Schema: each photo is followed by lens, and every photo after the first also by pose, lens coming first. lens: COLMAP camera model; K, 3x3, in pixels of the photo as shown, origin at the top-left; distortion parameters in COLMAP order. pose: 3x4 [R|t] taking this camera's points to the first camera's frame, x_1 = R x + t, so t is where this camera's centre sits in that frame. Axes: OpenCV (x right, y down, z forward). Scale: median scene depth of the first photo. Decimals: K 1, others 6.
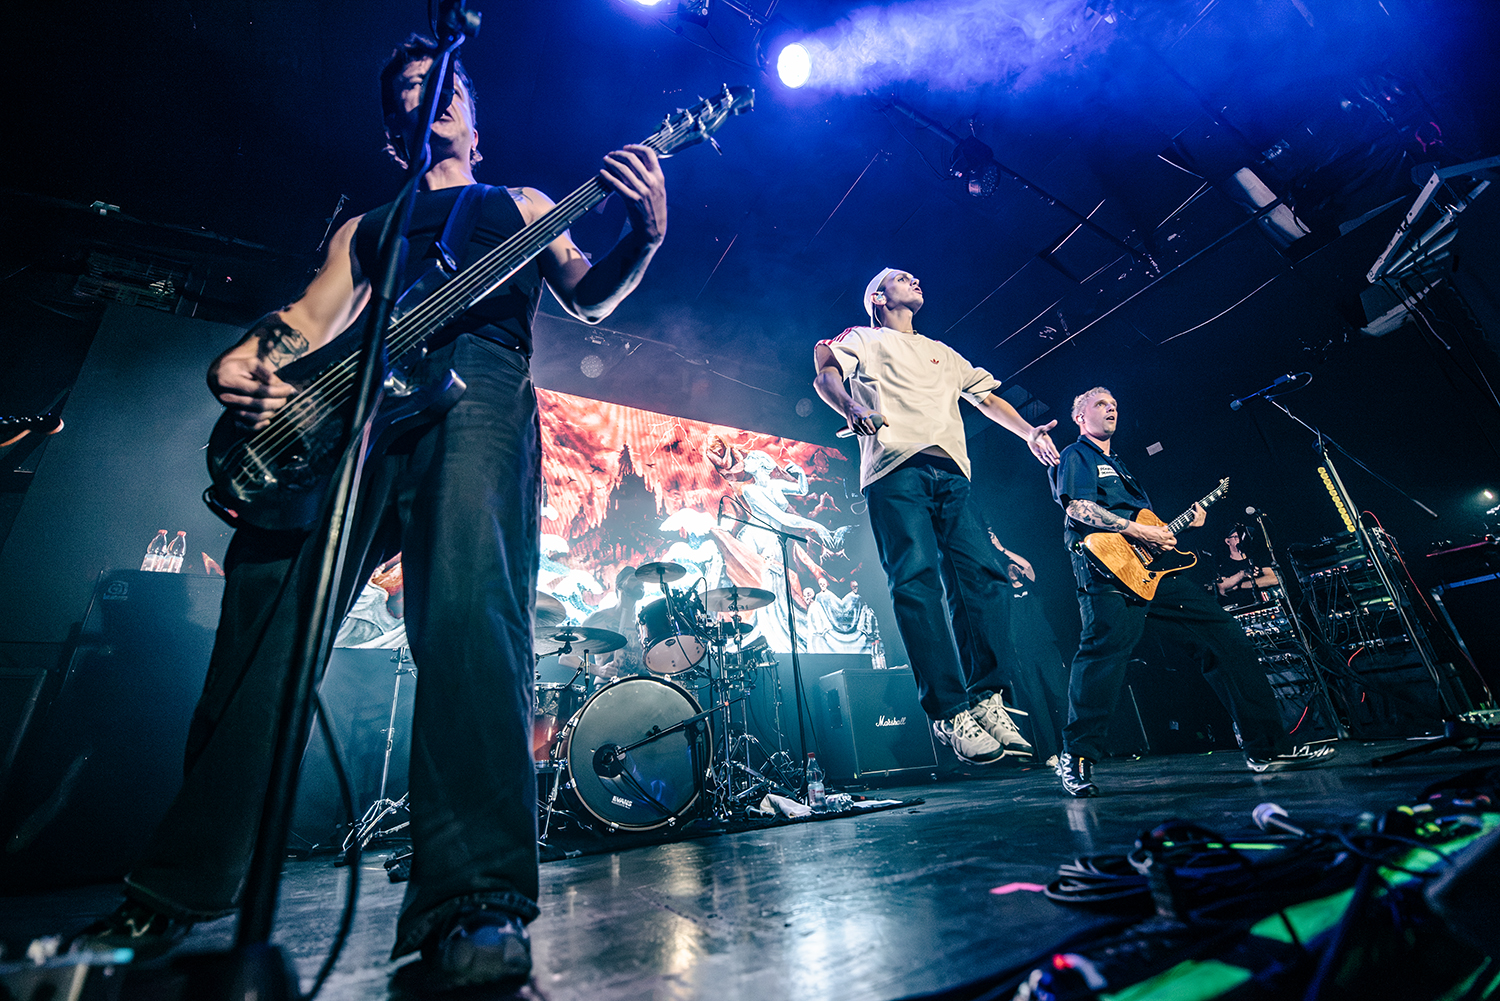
lens RADIAL K [[602.2, 0, 754.8], [0, 602.2, 502.4], [0, 0, 1]] dist [-0.019681, -0.000635]
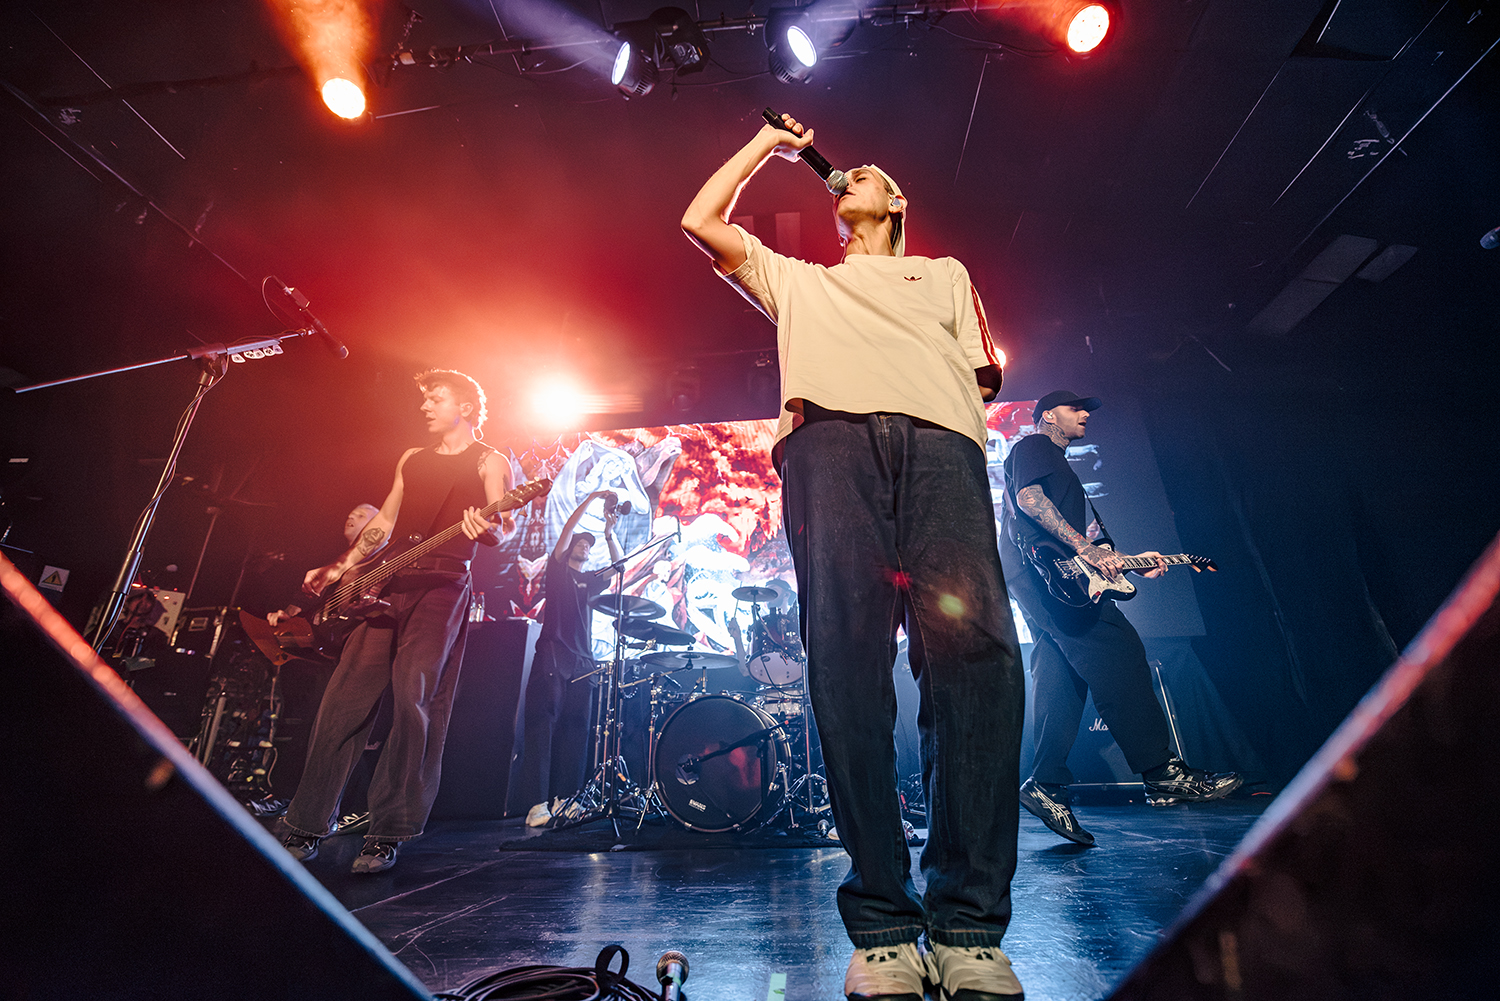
lens RADIAL K [[602.2, 0, 763.0], [0, 602.2, 510.4], [0, 0, 1]] dist [-0.019681, -0.000635]
pose [[0.827774, -0.148955, -0.540927, 0.317212], [0.185736, 0.982504, 0.013677, -0.028687], [0.529426, -0.111791, 0.840958, 0.075681]]
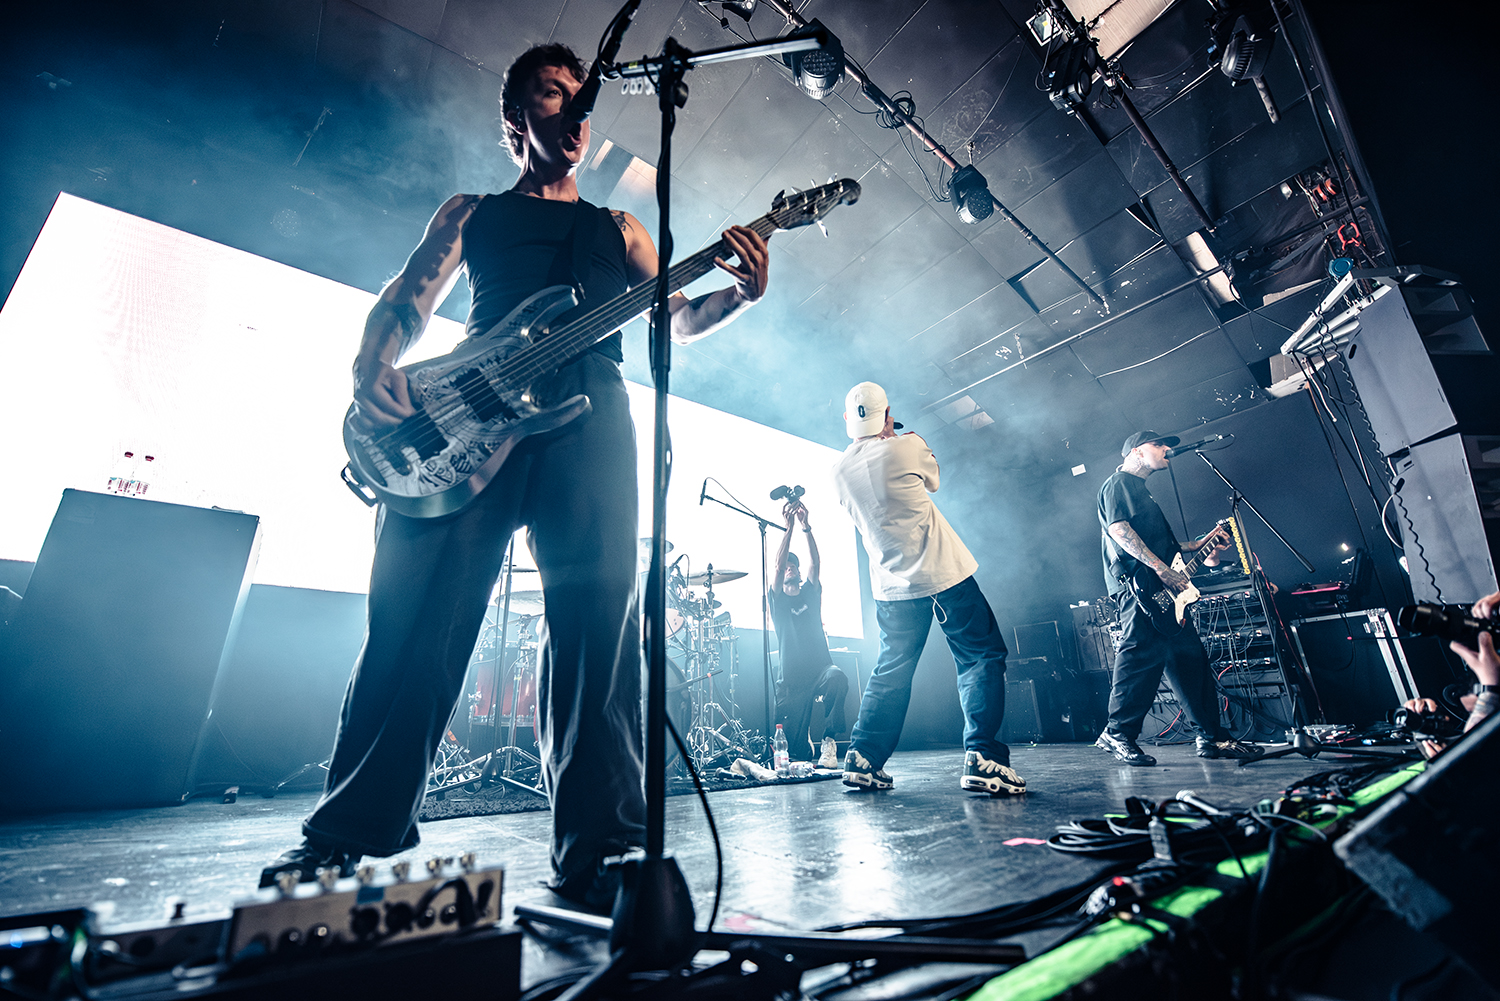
lens RADIAL K [[602.2, 0, 754.0], [0, 602.2, 501.8], [0, 0, 1]] dist [-0.019681, -0.000635]
pose [[0.986665, 0.107199, 0.122477, -0.076071], [-0.113178, 0.992647, 0.042932, -0.018244], [-0.116974, -0.056221, 0.991542, -0.040019]]
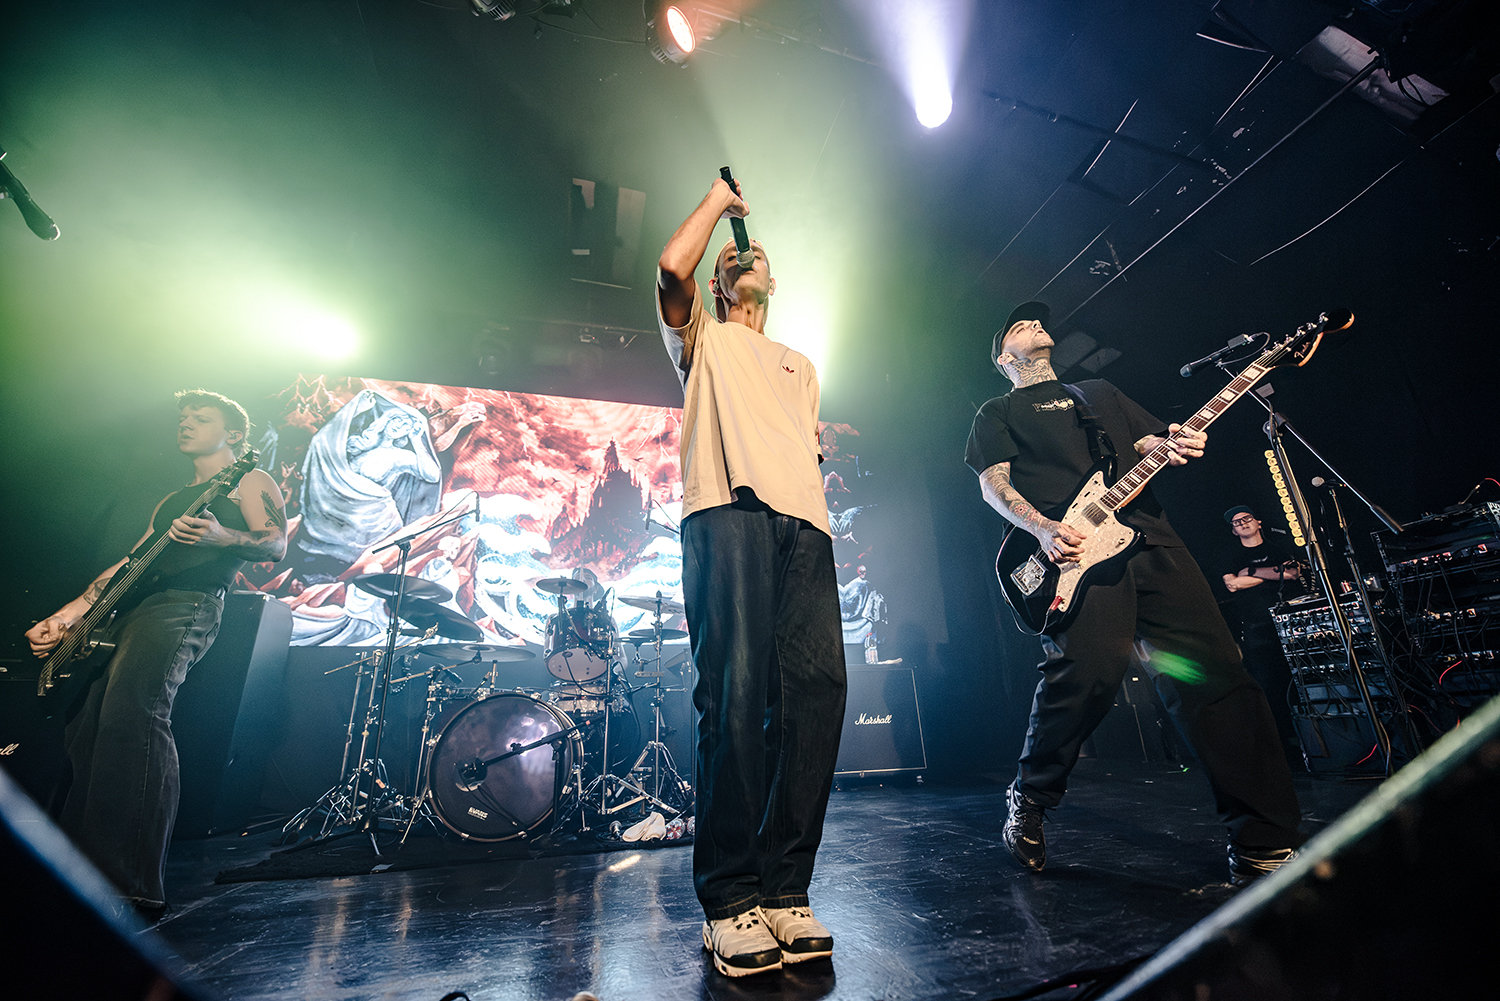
lens RADIAL K [[602.2, 0, 755.9], [0, 602.2, 503.3], [0, 0, 1]] dist [-0.019681, -0.000635]
pose [[0.972664, -0.038334, -0.229031, 0.272423], [0.055740, 0.995987, 0.070018, -0.052495], [0.225428, -0.080870, 0.970898, 0.060938]]
